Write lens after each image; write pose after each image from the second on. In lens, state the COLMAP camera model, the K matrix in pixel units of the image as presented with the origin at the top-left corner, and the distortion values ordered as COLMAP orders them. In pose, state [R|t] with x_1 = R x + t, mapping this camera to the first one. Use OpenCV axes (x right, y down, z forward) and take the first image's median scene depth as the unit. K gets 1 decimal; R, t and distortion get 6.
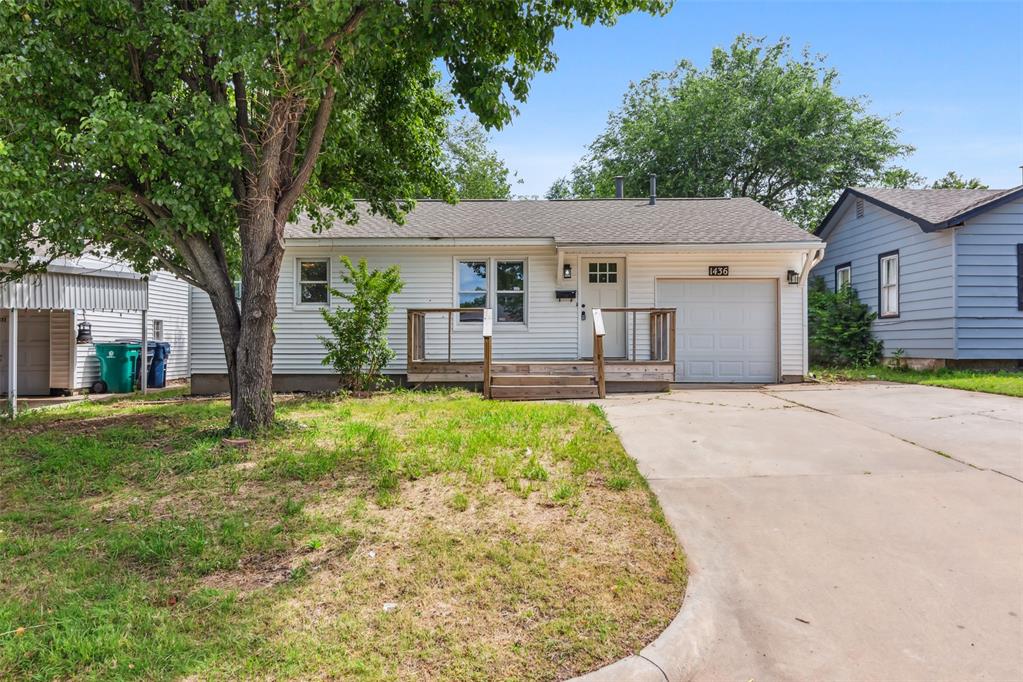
lens RADIAL K [[727.2, 0, 510.0], [0, 727.2, 338.8], [0, 0, 1]] dist [0.004022, -0.001565]
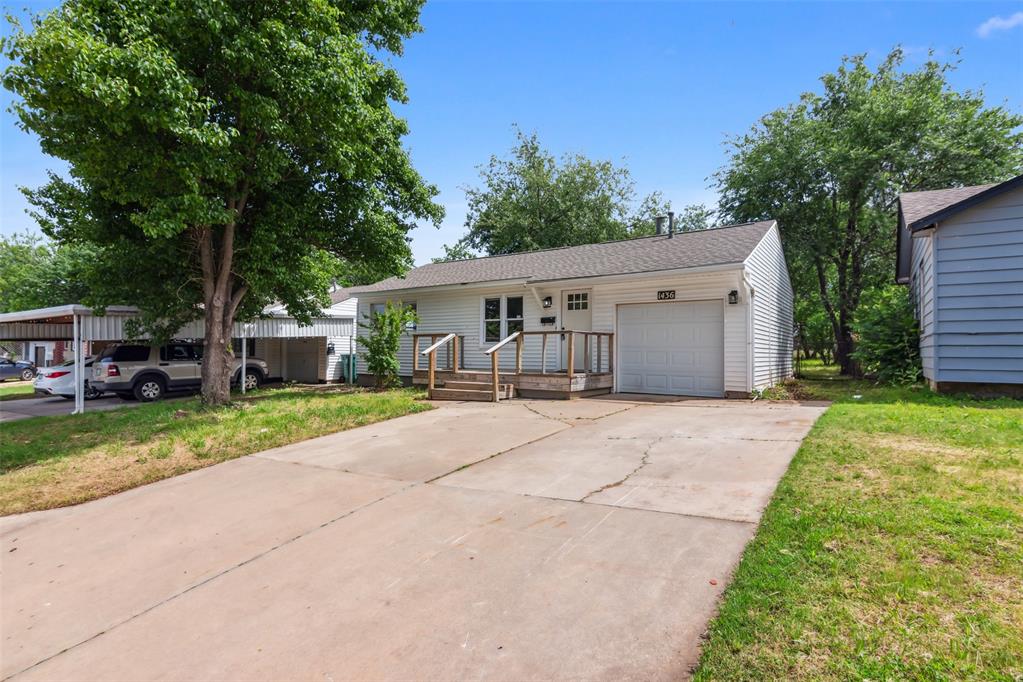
lens RADIAL K [[529.9, 0, 511.2], [0, 529.9, 341.0], [0, 0, 1]] dist [-0.002720, 0.000468]
pose [[0.817368, -0.007111, -0.576073, 0.559537], [-0.002059, 0.999881, -0.015264, -0.009536], [0.576113, 0.013662, 0.817256, 0.195798]]
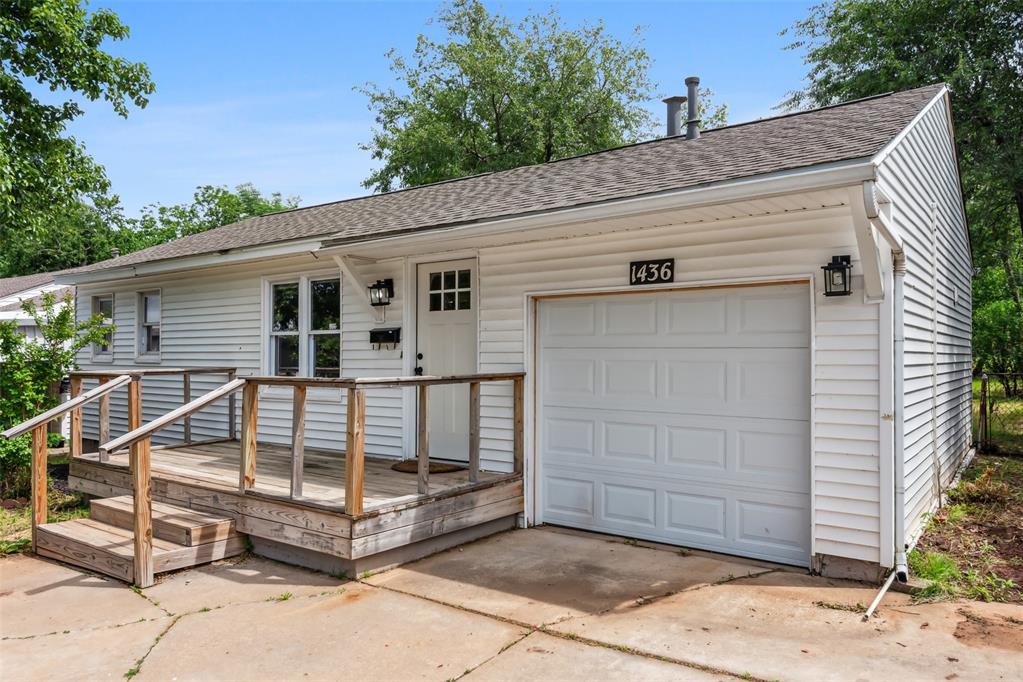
lens RADIAL K [[727.2, 0, 512.5], [0, 727.2, 350.5], [0, 0, 1]] dist [0.004022, -0.001565]
pose [[0.801507, -0.003361, -0.597976, 0.466578], [0.004988, 0.999987, 0.001065, -0.049836], [0.597964, -0.003837, 0.801514, 0.624772]]
